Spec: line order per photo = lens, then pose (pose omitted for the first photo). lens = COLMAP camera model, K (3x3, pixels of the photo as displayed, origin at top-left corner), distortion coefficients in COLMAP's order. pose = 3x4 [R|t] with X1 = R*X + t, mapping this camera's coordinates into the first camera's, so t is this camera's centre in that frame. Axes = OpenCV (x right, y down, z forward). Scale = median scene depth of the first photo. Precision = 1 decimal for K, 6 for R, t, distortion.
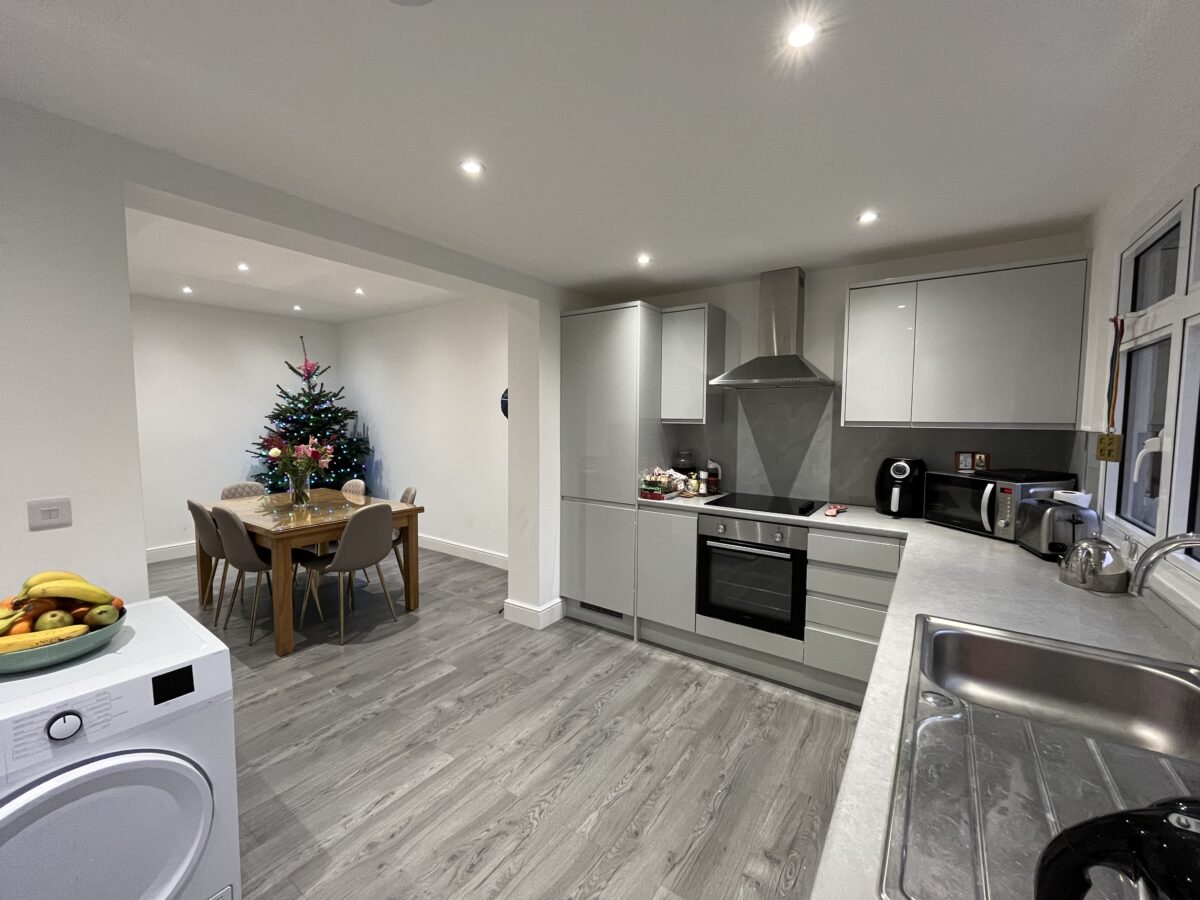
lens RADIAL K [[488.7, 0, 599.1], [0, 488.7, 448.2], [0, 0, 1]] dist [-0.003578, 0.000525]
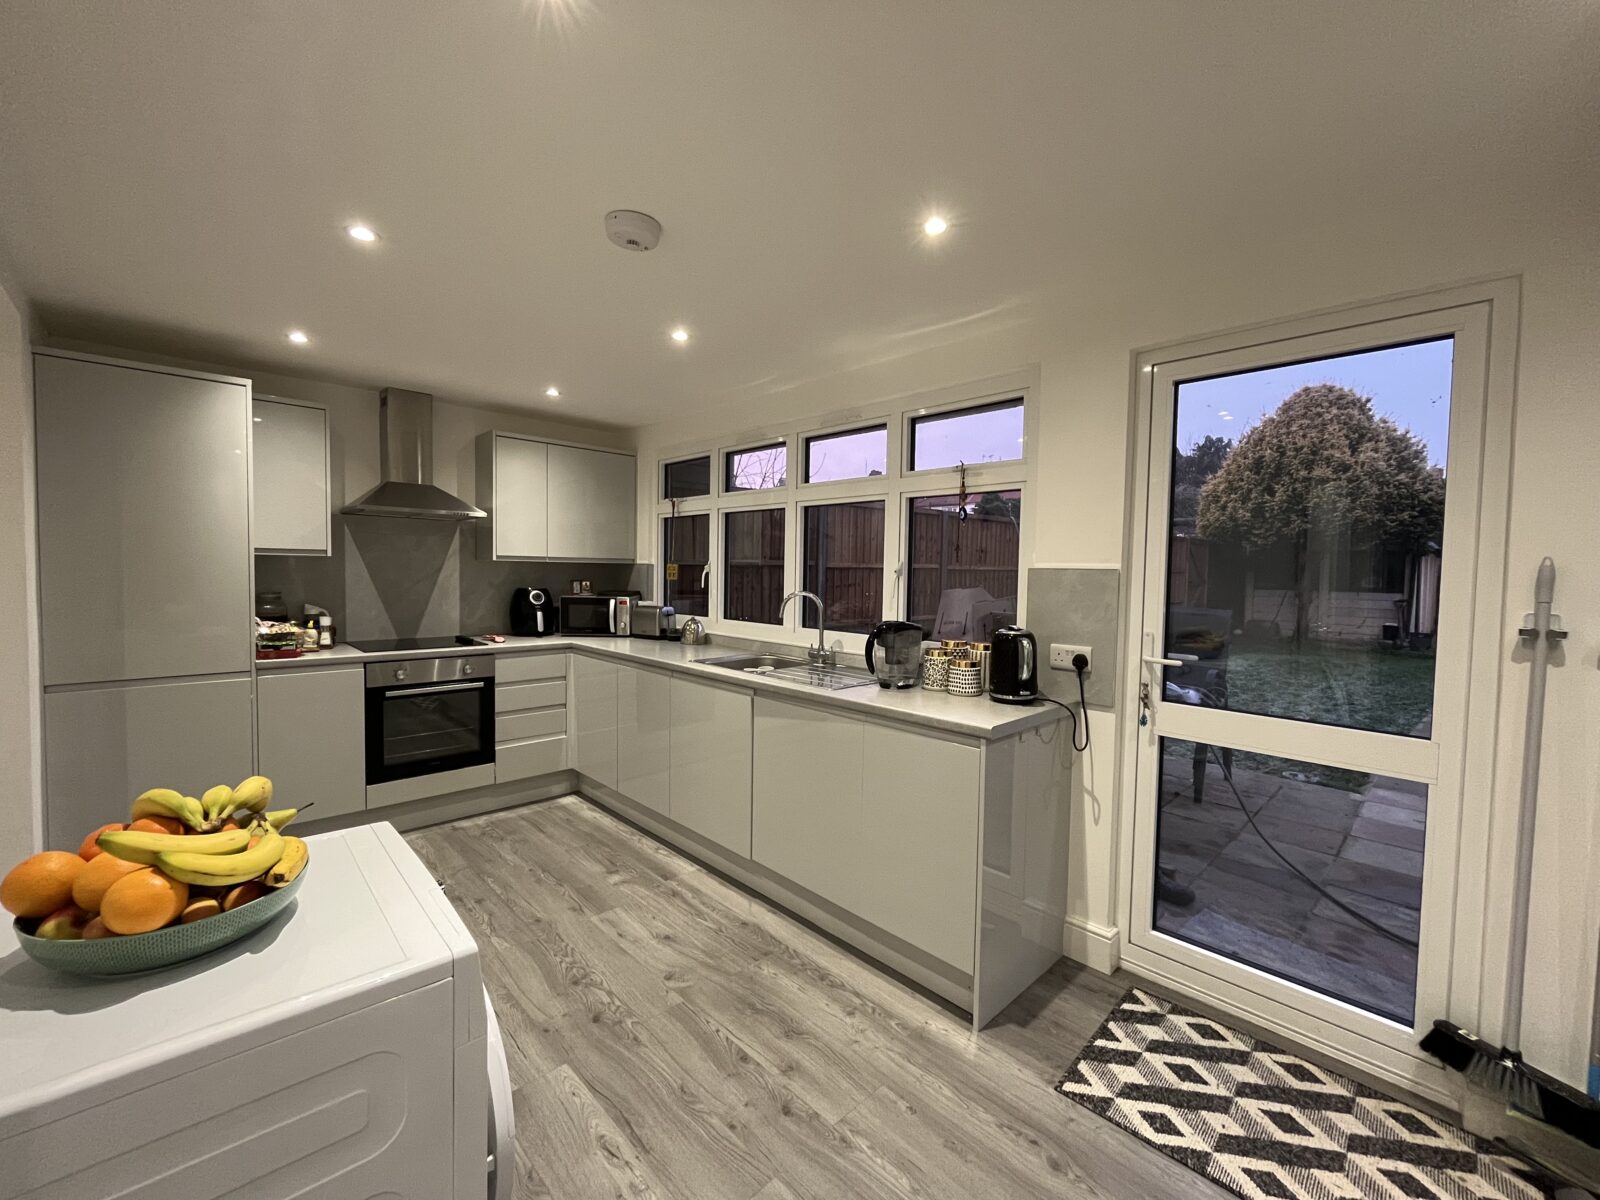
lens RADIAL K [[651.7, 0, 798.8], [0, 651.7, 597.7], [0, 0, 1]] dist [-0.003578, 0.000525]
pose [[0.192583, -0.043398, 0.980321, -0.803735], [0.048069, 0.998239, 0.034748, 0.020997], [-0.980103, 0.040431, 0.194330, 0.063845]]
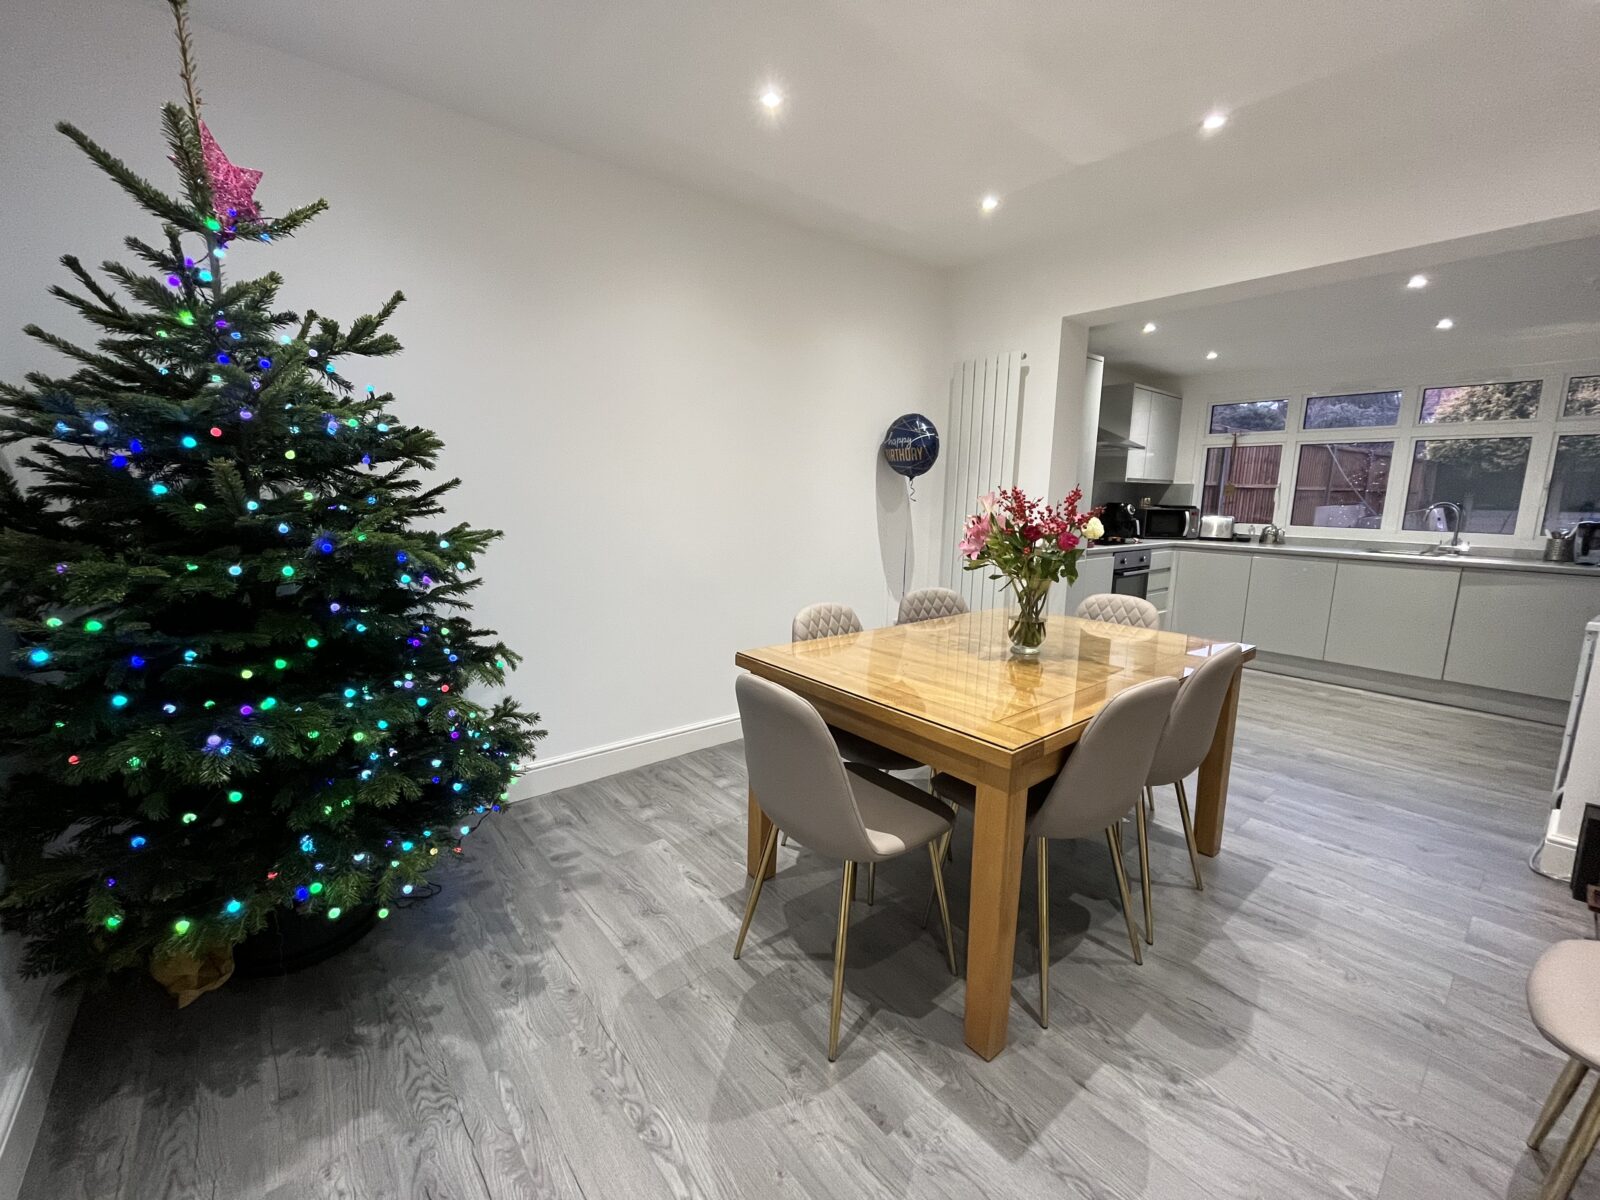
lens RADIAL K [[651.7, 0, 798.8], [0, 651.7, 597.7], [0, 0, 1]] dist [-0.003578, 0.000525]
pose [[0.263019, -0.153743, 0.952462, -1.721001], [0.050199, 0.988065, 0.145628, -0.034180], [-0.963484, 0.009510, 0.267598, 1.457026]]
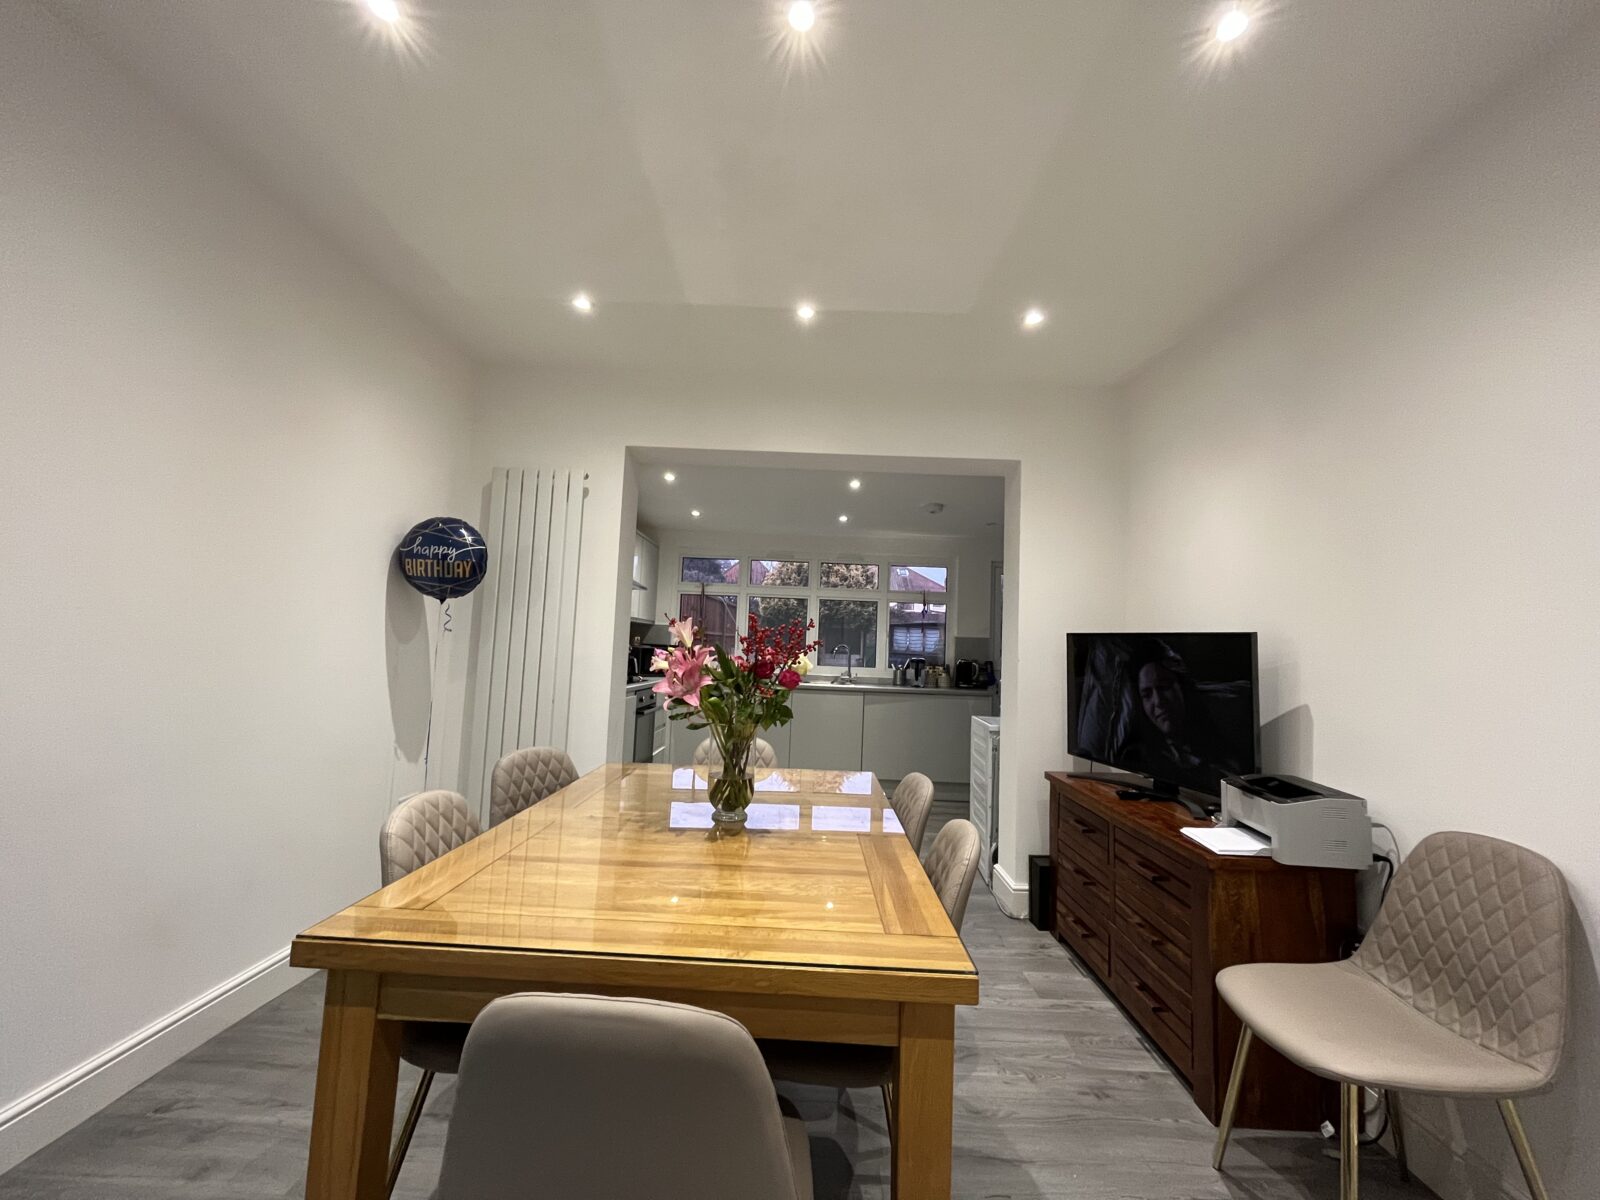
lens RADIAL K [[651.7, 0, 798.8], [0, 651.7, 597.7], [0, 0, 1]] dist [-0.003578, 0.000525]
pose [[-0.564488, 0.038380, 0.824548, -1.459194], [0.012509, 0.999202, -0.037945, -0.029621], [-0.825346, -0.011105, -0.564517, 1.723136]]
